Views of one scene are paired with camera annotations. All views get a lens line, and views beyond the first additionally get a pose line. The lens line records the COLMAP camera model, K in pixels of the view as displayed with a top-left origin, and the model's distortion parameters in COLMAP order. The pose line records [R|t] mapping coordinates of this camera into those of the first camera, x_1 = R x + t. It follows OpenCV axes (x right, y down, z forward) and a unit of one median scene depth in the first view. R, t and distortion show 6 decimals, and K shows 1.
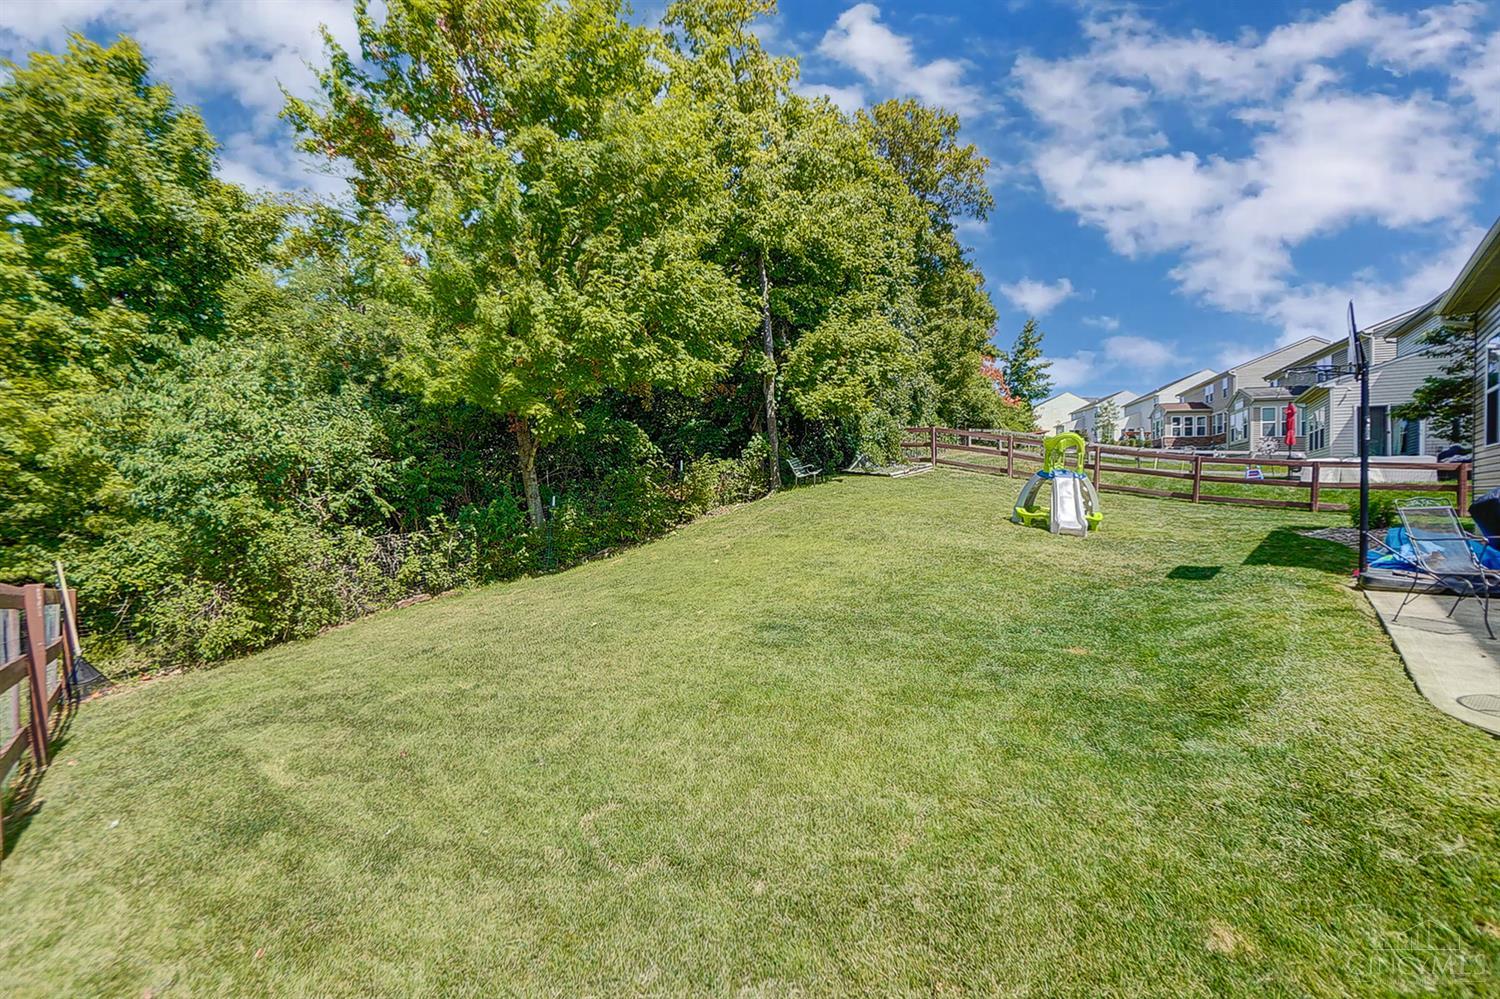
lens RADIAL K [[665.2, 0, 750.5], [0, 665.2, 503.8], [0, 0, 1]] dist [-0.054137, 0.020629]
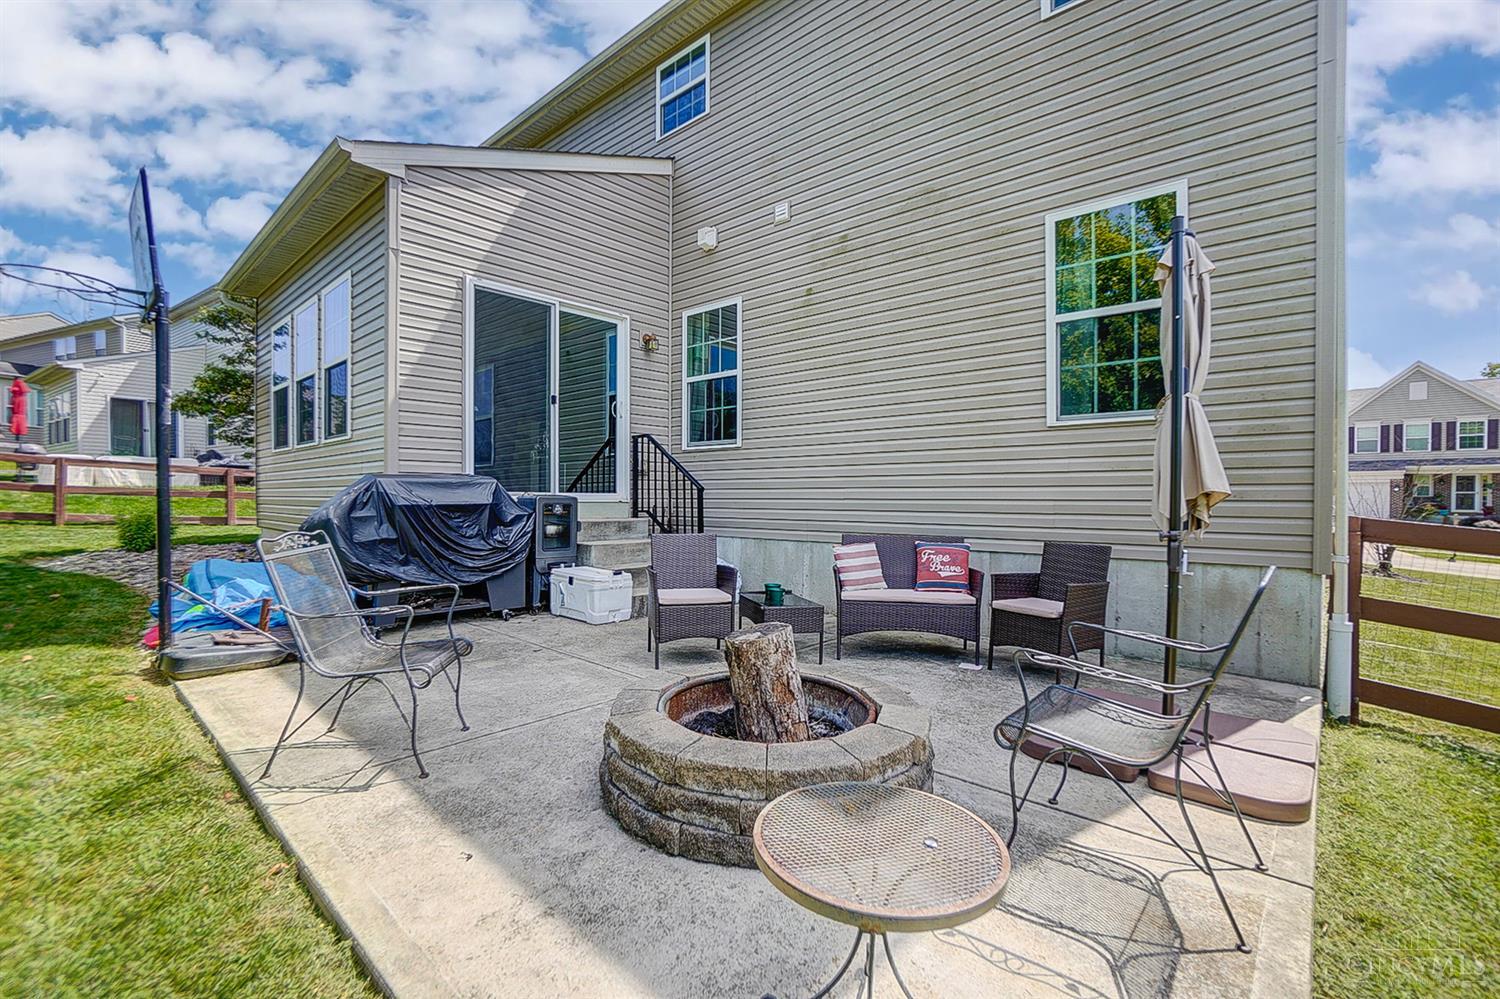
lens RADIAL K [[665.2, 0, 750.5], [0, 665.2, 503.8], [0, 0, 1]] dist [-0.054137, 0.020629]
pose [[0.026702, -0.016334, 0.999510, 0.184556], [0.016084, 0.999744, 0.015908, -0.013991], [-0.999514, 0.015651, 0.026958, 0.219598]]
